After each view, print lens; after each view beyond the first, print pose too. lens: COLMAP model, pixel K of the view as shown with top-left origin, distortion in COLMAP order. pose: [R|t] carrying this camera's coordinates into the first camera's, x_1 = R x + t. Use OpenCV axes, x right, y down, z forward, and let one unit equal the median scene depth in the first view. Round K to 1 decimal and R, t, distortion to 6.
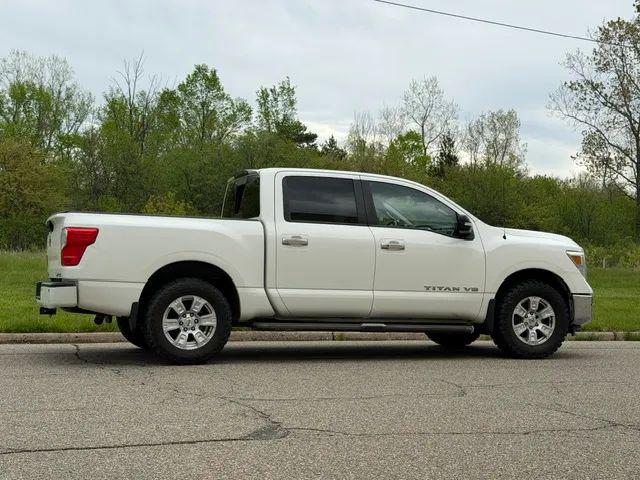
lens RADIAL K [[1019.1, 0, 334.7], [0, 1019.1, 233.3], [0, 0, 1]] dist [0.123927, 0.000000]
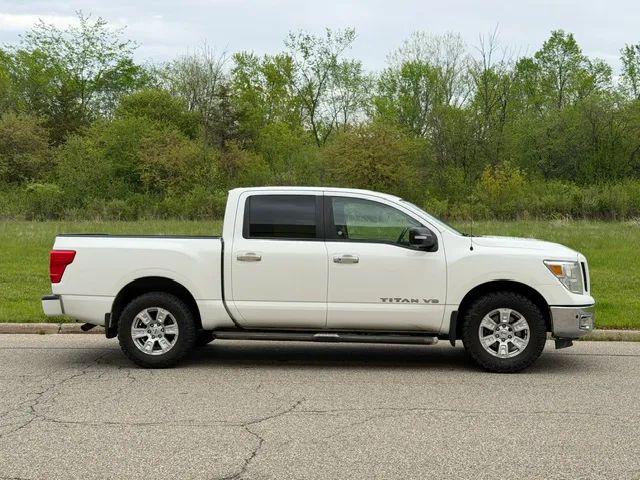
lens RADIAL K [[957.8, 0, 319.5], [0, 957.8, 243.6], [0, 0, 1]] dist [0.122950, 0.000000]
pose [[0.908913, -0.008282, -0.416903, 0.422898], [0.031251, 0.998344, 0.048300, -0.049938], [0.415812, -0.056930, 0.907667, 0.101665]]
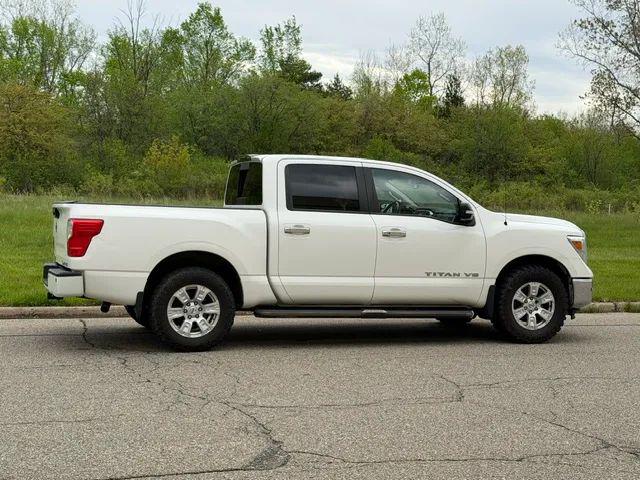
lens RADIAL K [[1019.1, 0, 321.8], [0, 1019.1, 241.1], [0, 0, 1]] dist [0.123927, 0.000000]
pose [[0.999845, 0.005669, -0.016669, 0.002133], [-0.004475, 0.997477, 0.070856, -0.049320], [0.017028, -0.070770, 0.997347, -0.007394]]
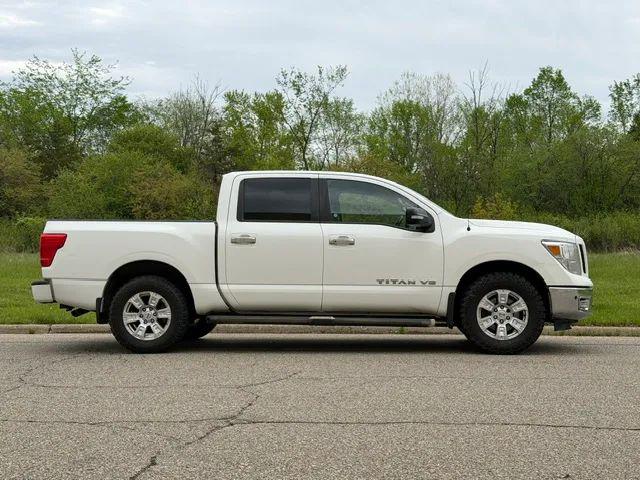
lens RADIAL K [[957.8, 0, 322.3], [0, 957.8, 240.3], [0, 0, 1]] dist [0.122950, 0.000000]
pose [[0.913634, -0.029618, -0.405458, 0.413455], [0.032916, 0.999457, 0.001163, 0.009343], [0.405203, -0.014408, 0.914113, 0.109113]]
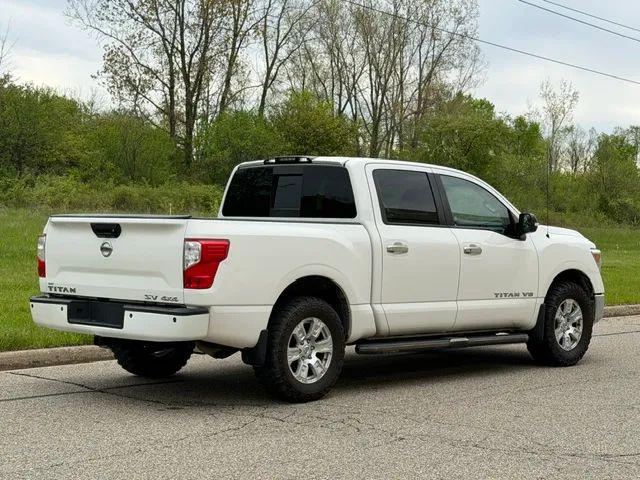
lens RADIAL K [[1216.0, 0, 320.0], [0, 1216.0, 243.9], [0, 0, 1]] dist [0.173517, 0.000000]
pose [[0.891100, -0.009825, 0.453700, -0.522234], [-0.022105, 0.997639, 0.065021, -0.056551], [-0.453268, -0.067969, 0.888779, 0.114663]]
